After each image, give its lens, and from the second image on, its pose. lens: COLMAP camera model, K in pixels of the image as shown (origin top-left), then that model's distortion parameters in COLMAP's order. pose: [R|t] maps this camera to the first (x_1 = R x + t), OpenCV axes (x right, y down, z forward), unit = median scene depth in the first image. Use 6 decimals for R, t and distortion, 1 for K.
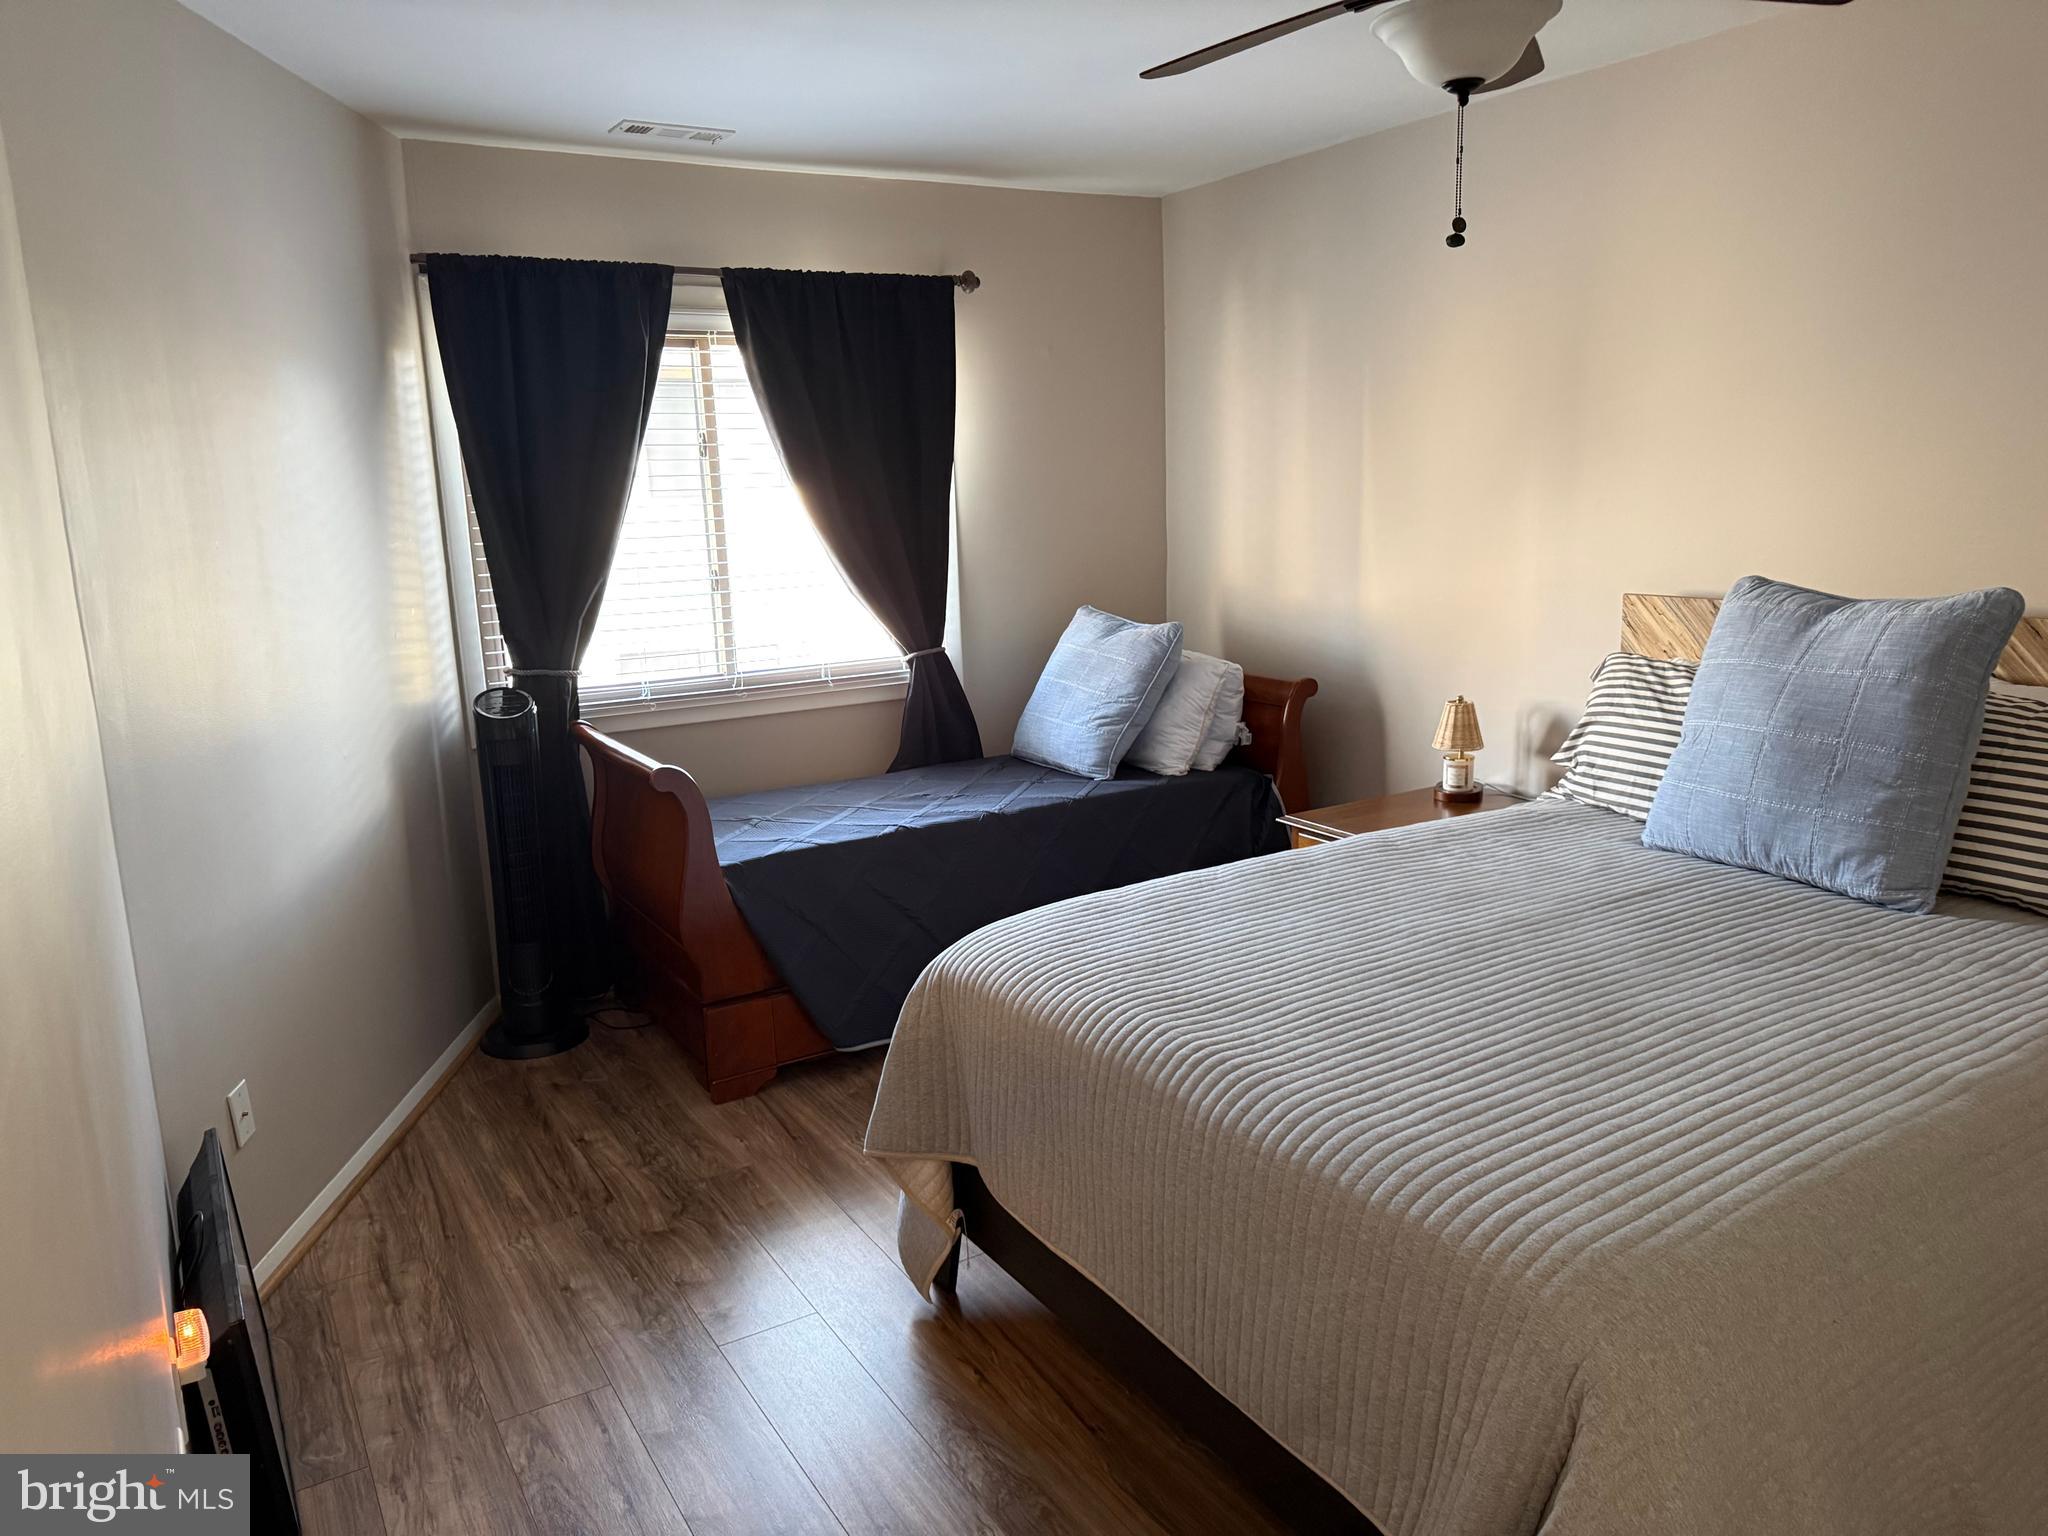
lens RADIAL K [[1448.0, 0, 1017.5], [0, 1448.0, 764.4], [0, 0, 1]] dist [0.057752, -0.065863]
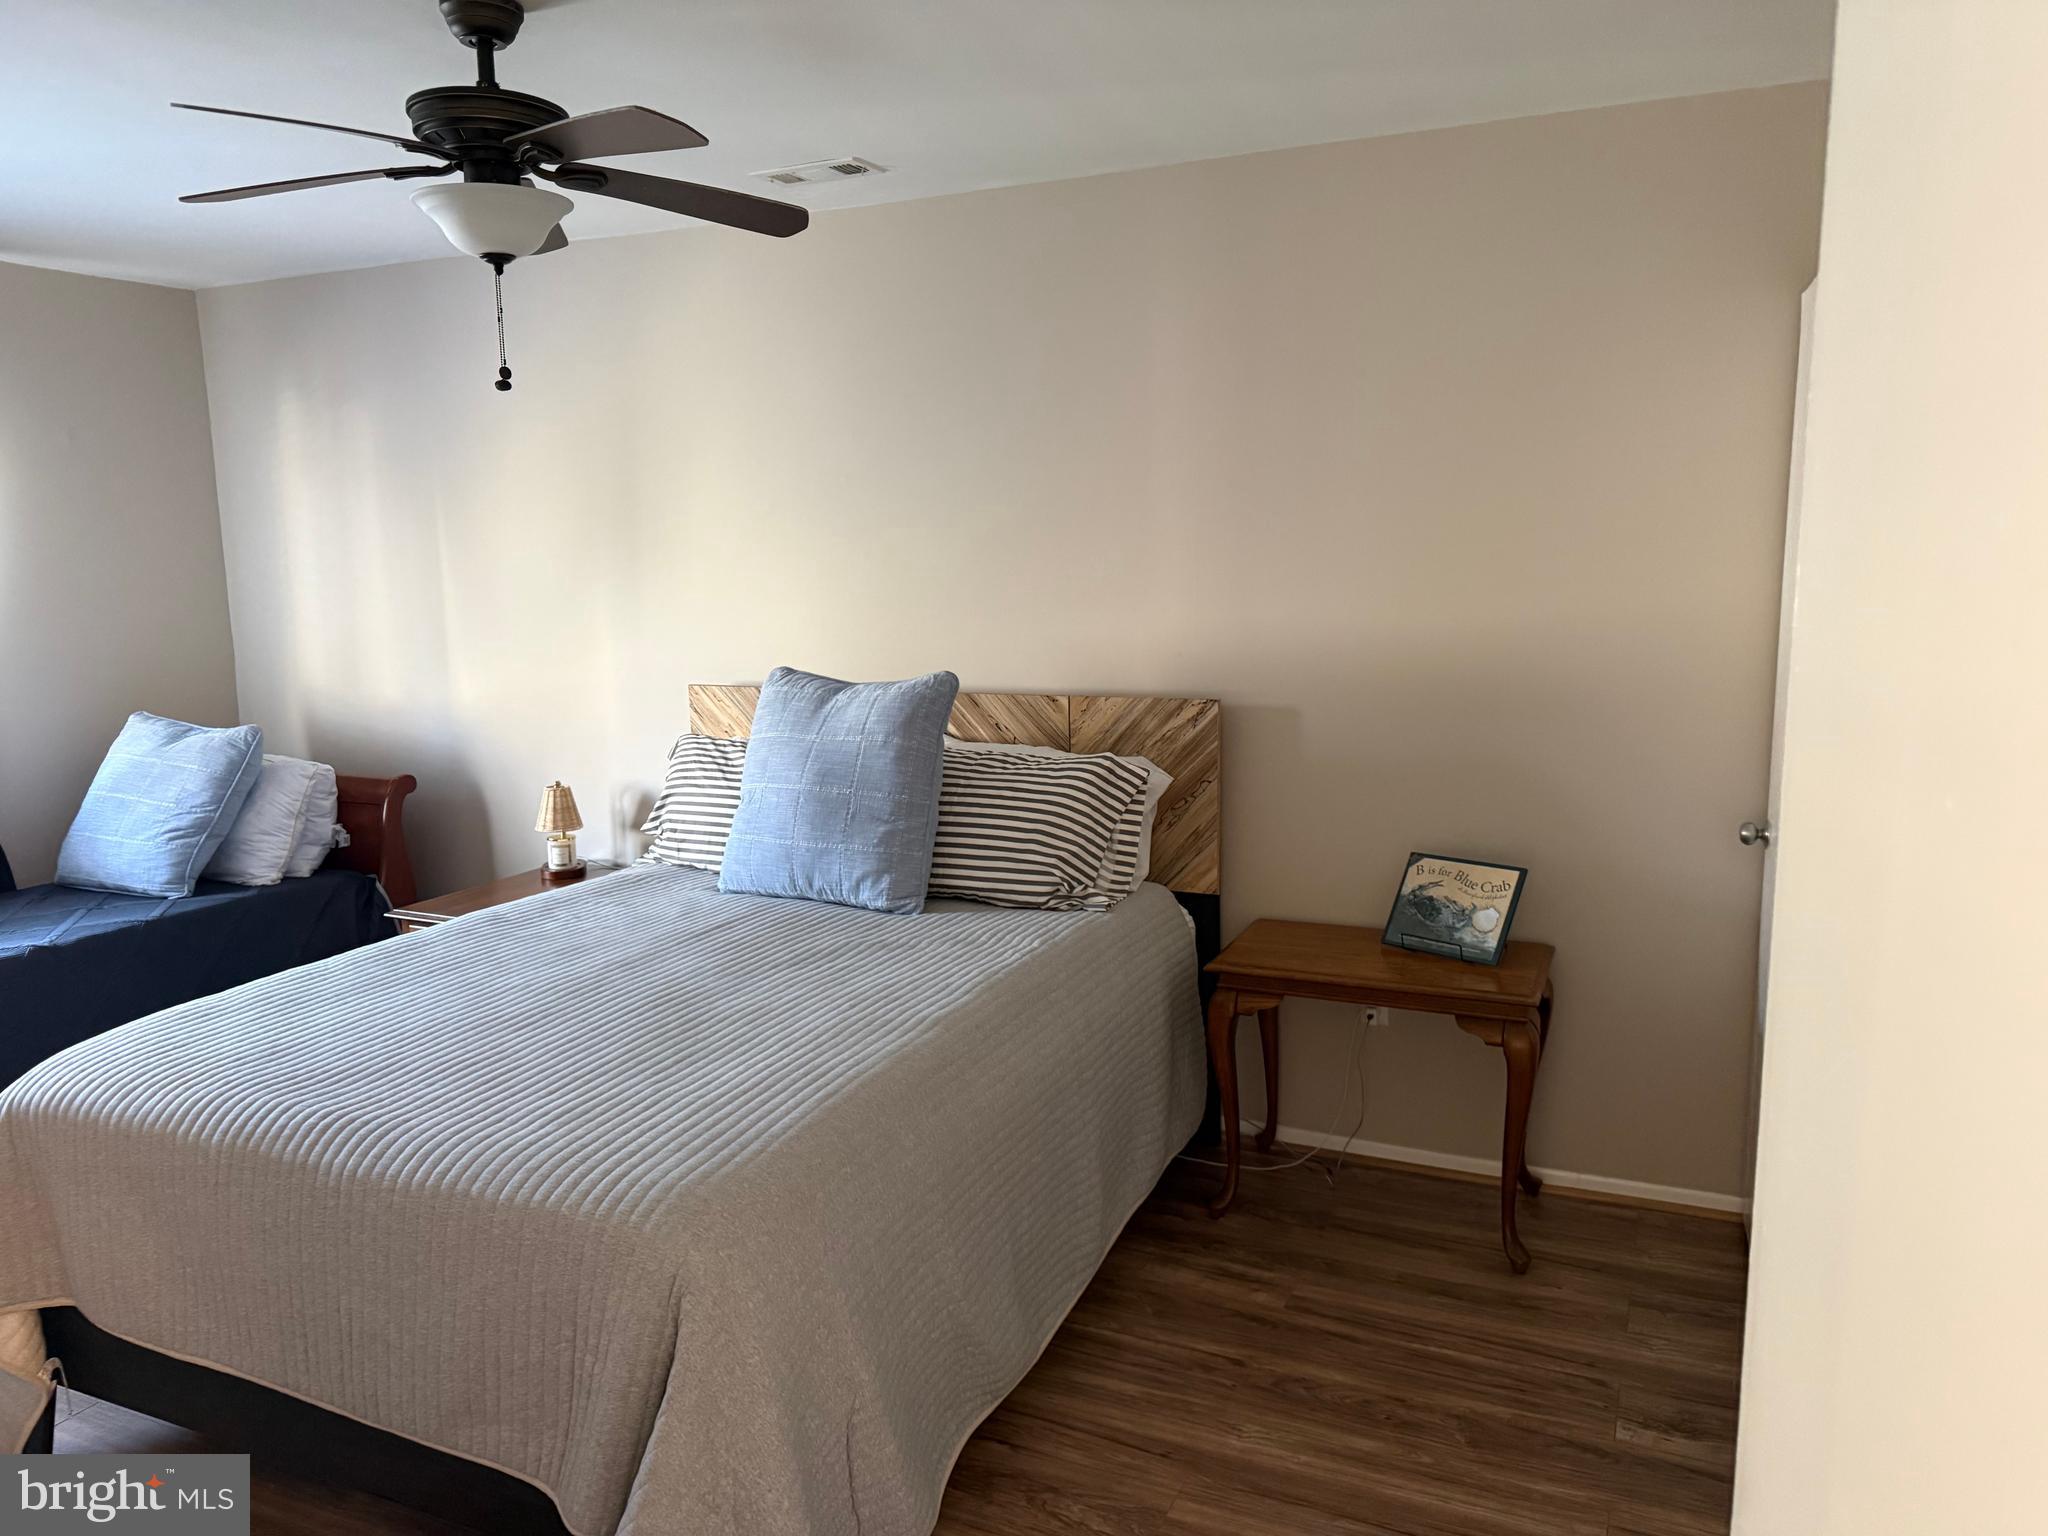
lens RADIAL K [[1448.0, 0, 1040.3], [0, 1448.0, 777.8], [0, 0, 1]] dist [0.057752, -0.065863]
pose [[0.818694, -0.067795, 0.570214, -0.032570], [0.100741, 0.994563, -0.026393, 0.024363], [-0.565325, 0.079052, 0.821072, -0.153996]]
